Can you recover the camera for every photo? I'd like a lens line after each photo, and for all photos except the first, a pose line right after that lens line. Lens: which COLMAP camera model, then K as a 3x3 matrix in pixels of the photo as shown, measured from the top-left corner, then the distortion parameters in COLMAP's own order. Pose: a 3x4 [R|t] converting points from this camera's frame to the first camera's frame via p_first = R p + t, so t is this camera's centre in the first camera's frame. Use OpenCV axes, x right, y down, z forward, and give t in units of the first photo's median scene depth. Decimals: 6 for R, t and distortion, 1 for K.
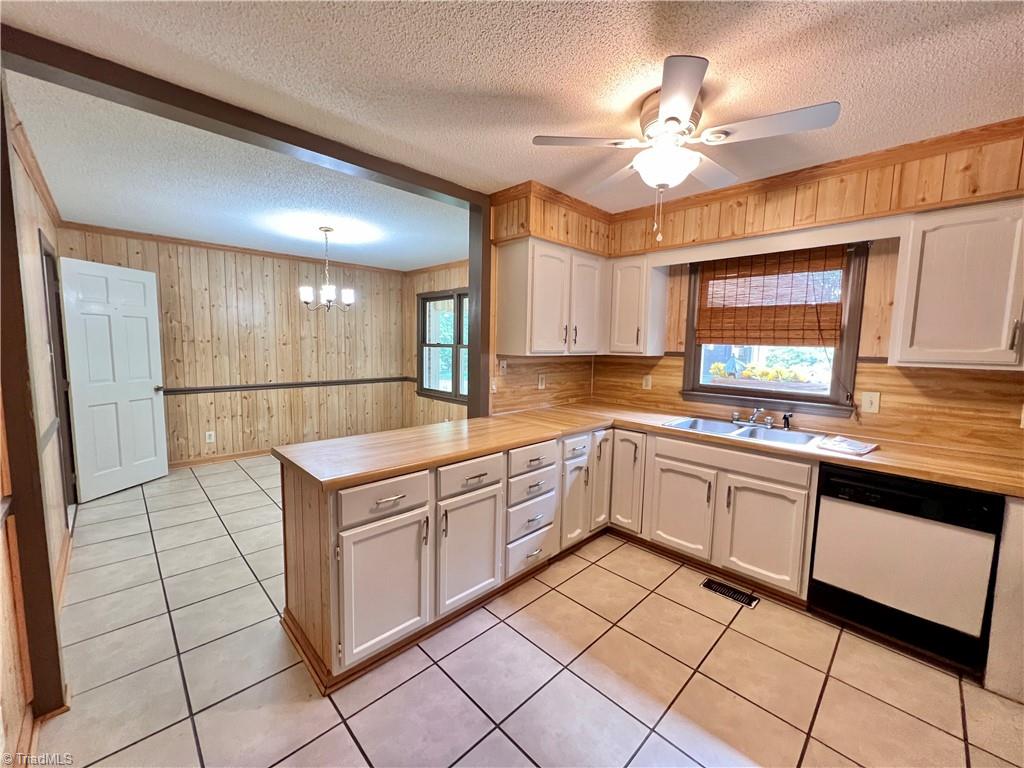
lens RADIAL K [[407.8, 0, 512.0], [0, 407.8, 384.0], [0, 0, 1]] dist [-0.001329, -0.000066]
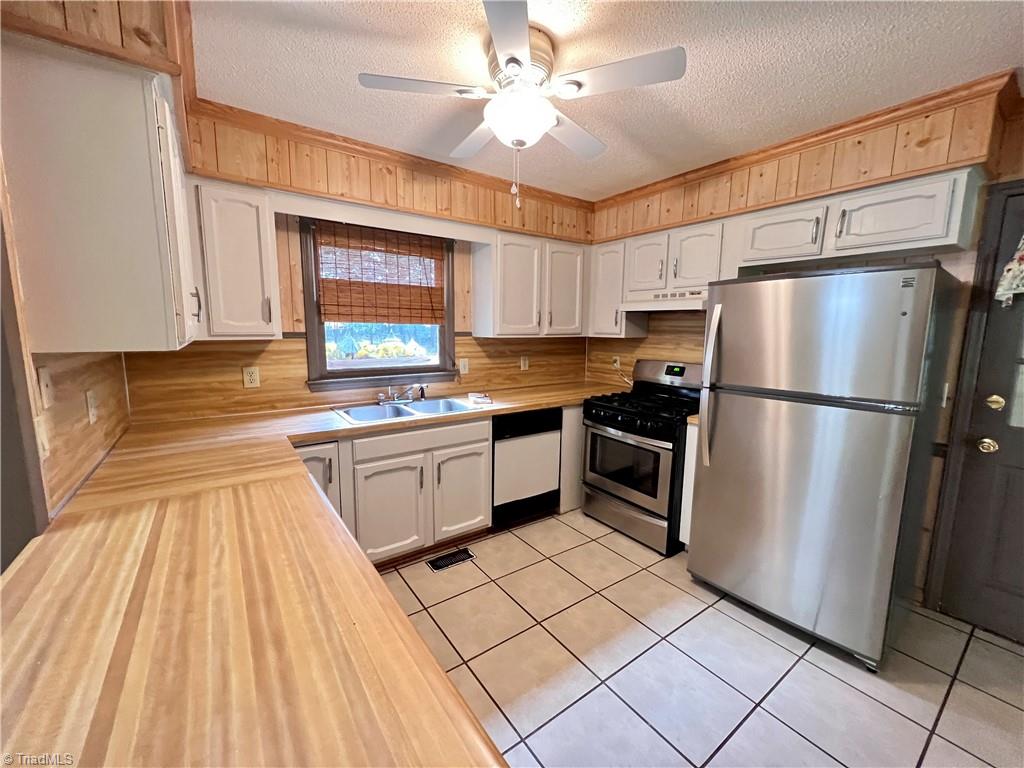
lens RADIAL K [[407.8, 0, 512.0], [0, 407.8, 384.0], [0, 0, 1]] dist [-0.001329, -0.000066]
pose [[0.156511, -0.154010, 0.975595, -0.318393], [0.091668, 0.985769, 0.140910, -0.056300], [-0.983413, 0.067377, 0.168401, 0.502045]]
